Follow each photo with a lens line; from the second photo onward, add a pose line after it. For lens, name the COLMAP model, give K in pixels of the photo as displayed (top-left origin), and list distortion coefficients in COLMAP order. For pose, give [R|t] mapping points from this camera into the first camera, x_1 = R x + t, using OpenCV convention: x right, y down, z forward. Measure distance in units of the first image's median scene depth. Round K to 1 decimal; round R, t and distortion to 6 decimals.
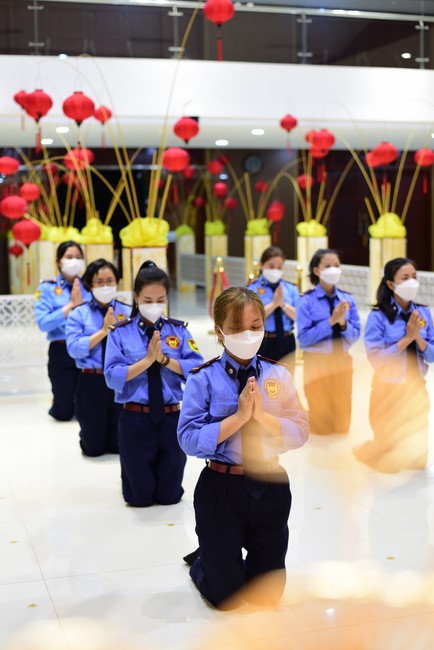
lens RADIAL K [[954.4, 0, 214.0], [0, 954.4, 323.2], [0, 0, 1]] dist [-0.095166, 0.000000]
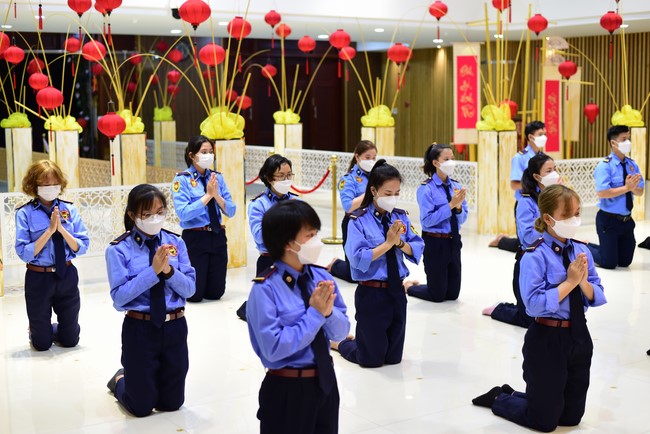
lens RADIAL K [[954.4, 0, 326.8], [0, 954.4, 215.8], [0, 0, 1]] dist [-0.095166, 0.000000]
pose [[0.955631, -0.025334, 0.293474, -0.368117], [0.020814, 0.999612, 0.018515, -0.014723], [-0.293829, -0.011585, 0.955788, -0.087077]]
